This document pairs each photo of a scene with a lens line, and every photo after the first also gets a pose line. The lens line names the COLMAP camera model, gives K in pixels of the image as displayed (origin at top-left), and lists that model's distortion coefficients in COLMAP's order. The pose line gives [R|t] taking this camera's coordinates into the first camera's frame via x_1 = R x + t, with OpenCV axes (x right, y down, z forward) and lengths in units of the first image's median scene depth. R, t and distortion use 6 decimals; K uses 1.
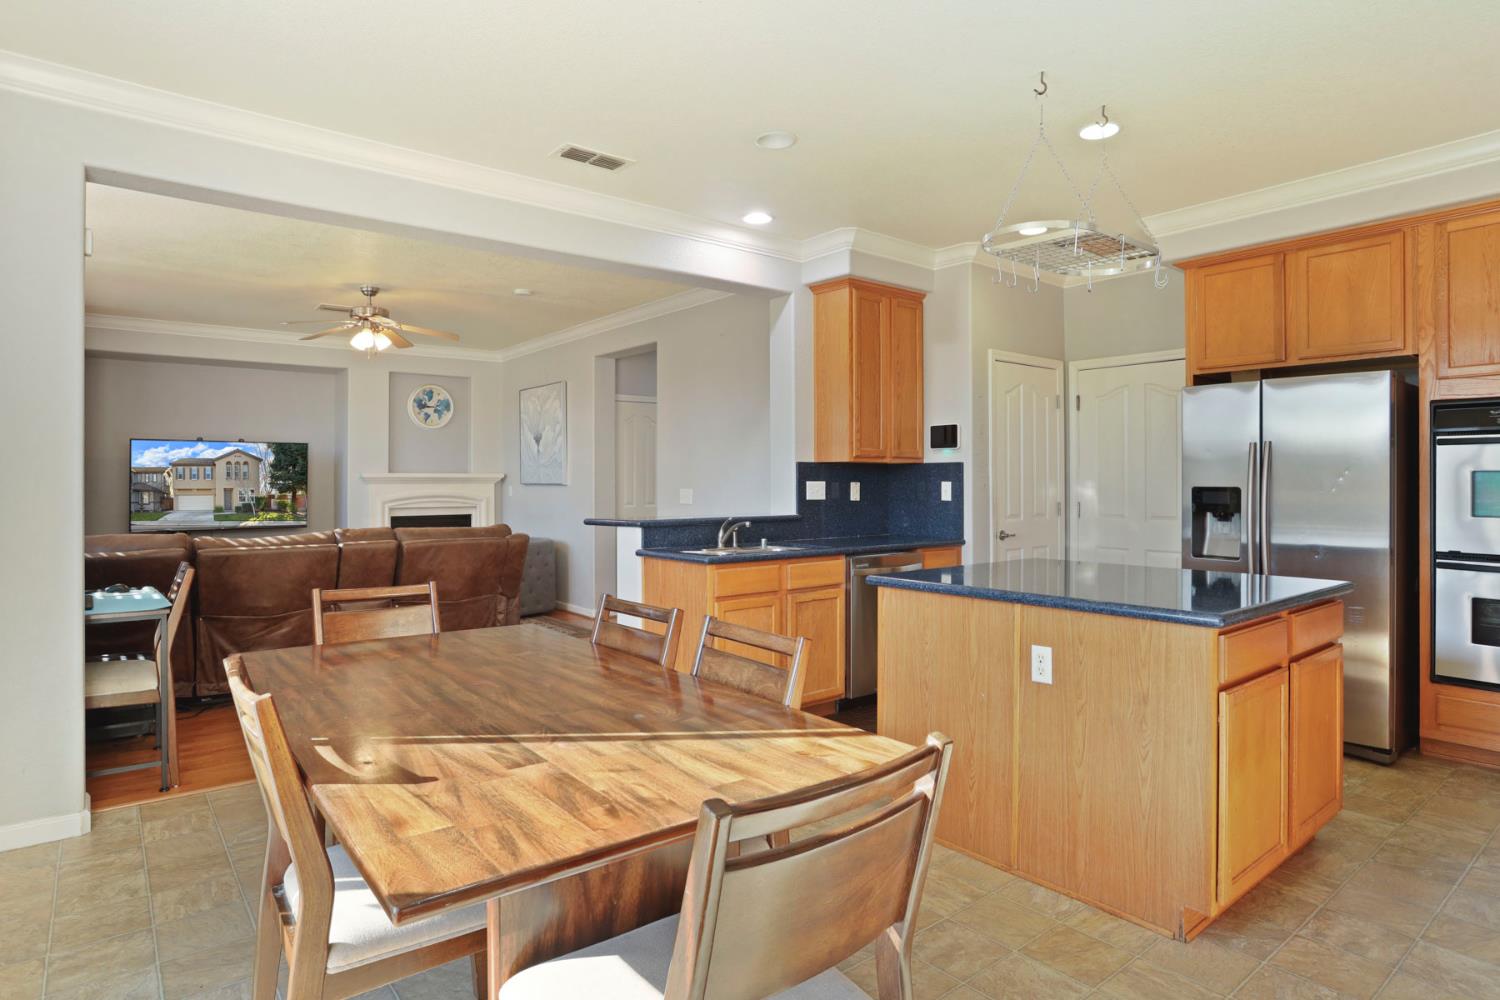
lens RADIAL K [[835.7, 0, 748.3], [0, 835.7, 472.8], [0, 0, 1]] dist [-0.069512, 0.041891]
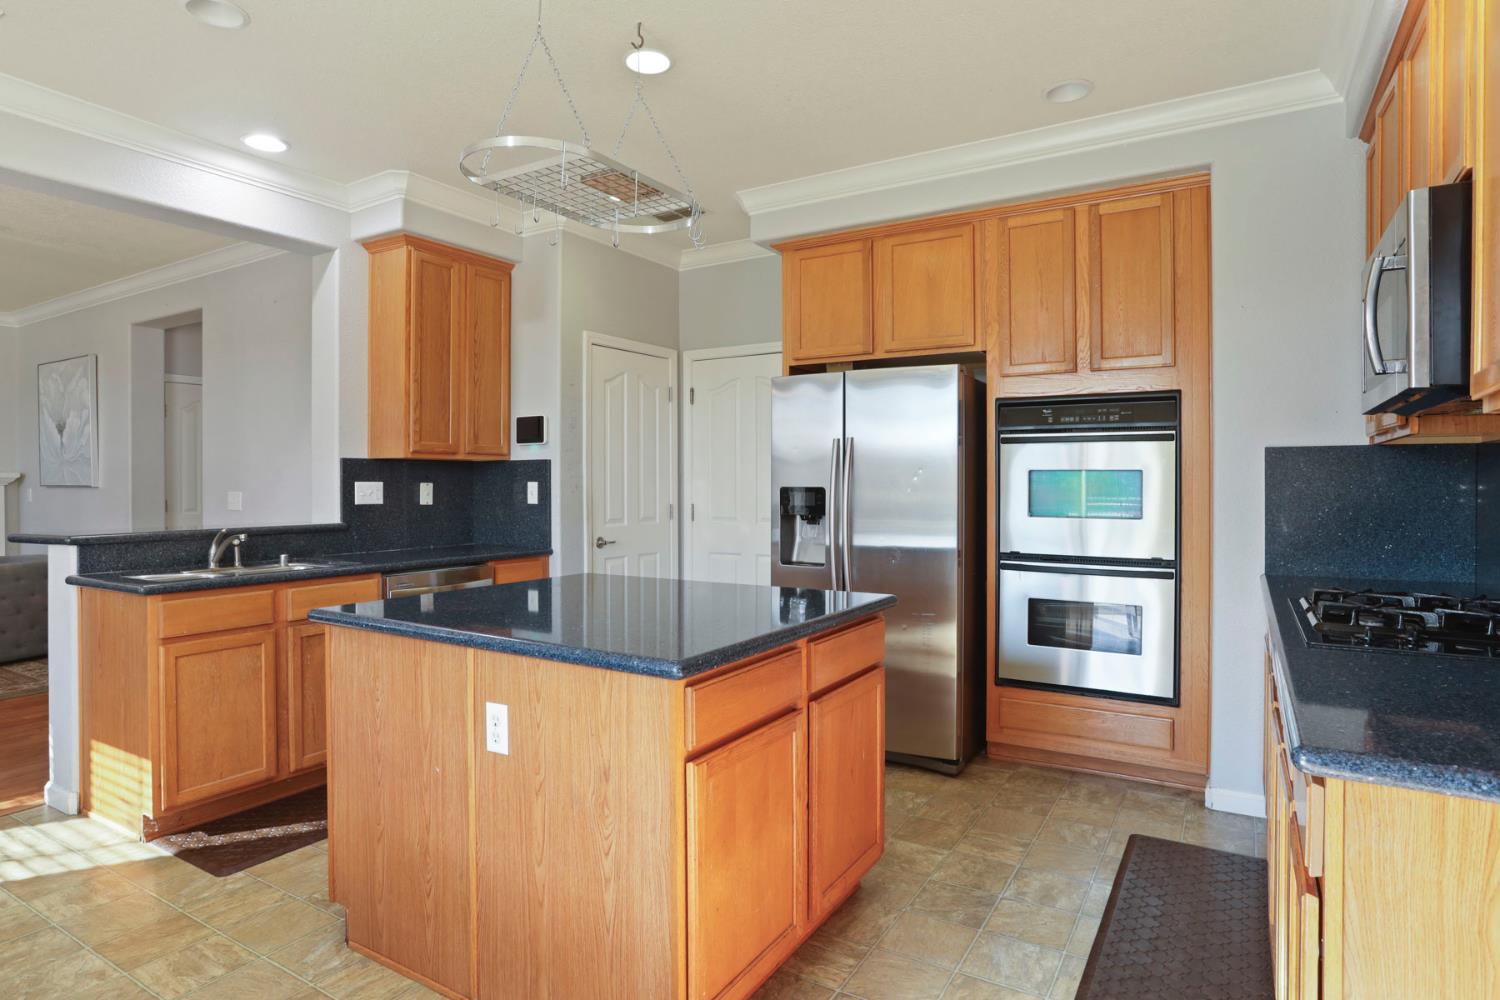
lens RADIAL K [[835.7, 0, 748.3], [0, 835.7, 472.8], [0, 0, 1]] dist [-0.069512, 0.041891]
pose [[0.941111, 0.001891, 0.338092, 0.164298], [-0.001637, 0.999998, -0.001037, 0.001794], [-0.338093, 0.000423, 0.941113, 0.118514]]
